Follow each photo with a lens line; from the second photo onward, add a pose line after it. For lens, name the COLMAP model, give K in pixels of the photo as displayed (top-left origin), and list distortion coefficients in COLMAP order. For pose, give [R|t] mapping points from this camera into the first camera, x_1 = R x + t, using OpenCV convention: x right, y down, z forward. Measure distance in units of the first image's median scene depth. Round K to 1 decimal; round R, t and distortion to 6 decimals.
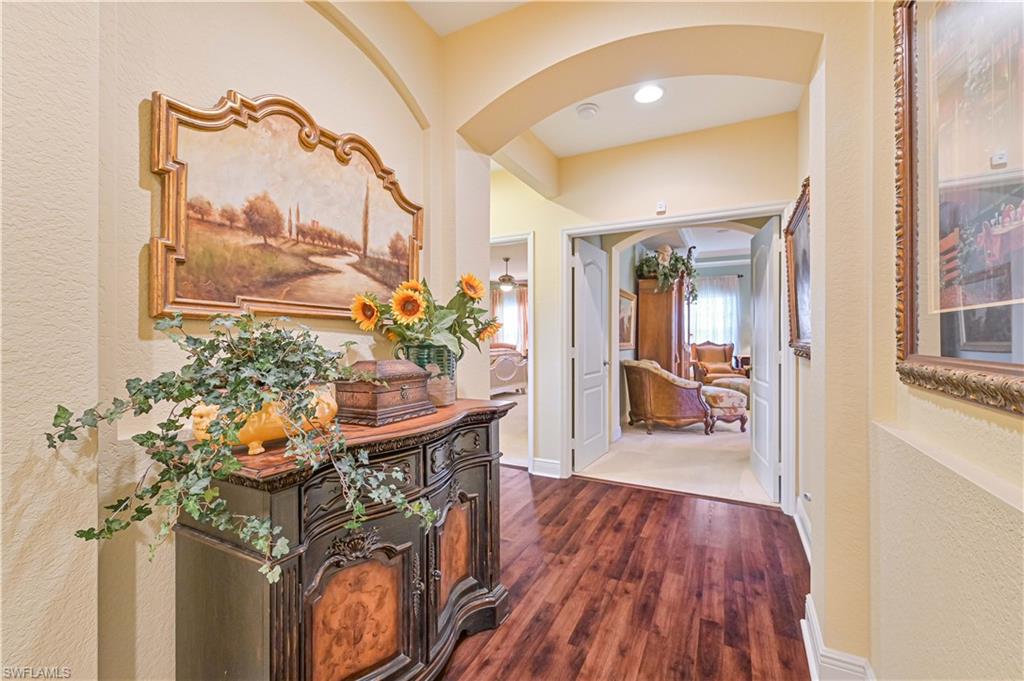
lens RADIAL K [[437.7, 0, 510.0], [0, 437.7, 339.1], [0, 0, 1]] dist [0.000578, 0.000019]
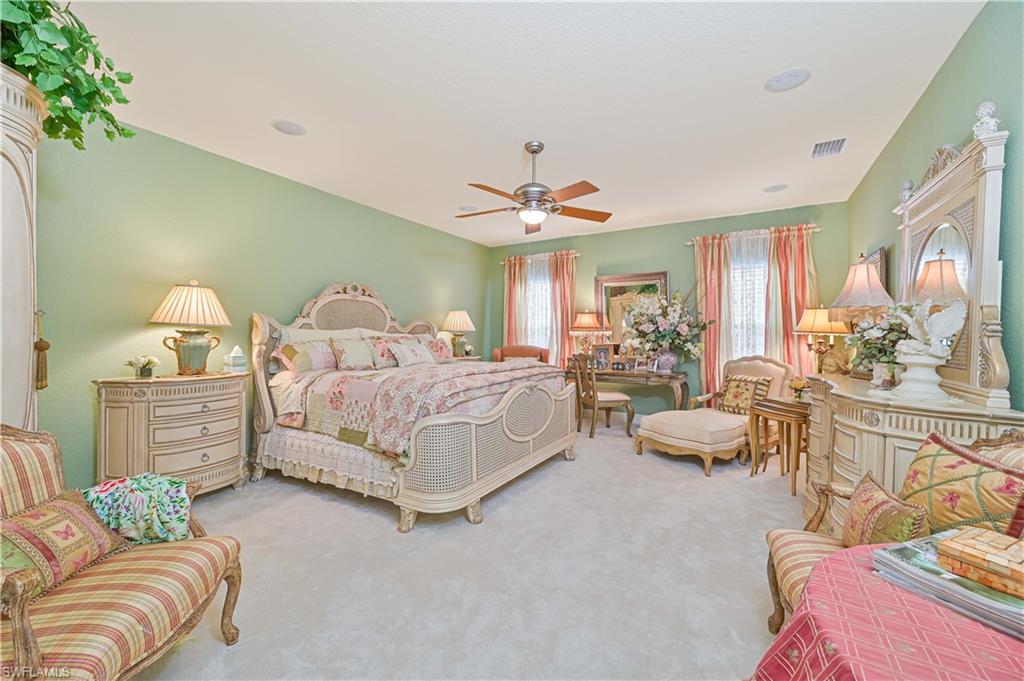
lens RADIAL K [[406.3, 0, 511.4], [0, 406.3, 340.4], [0, 0, 1]] dist [-0.001421, -0.000016]
pose [[0.998402, 0.007309, -0.056030, -0.004996], [-0.007018, 0.999961, 0.005392, -0.002223], [0.056068, -0.004990, 0.998415, 0.531312]]
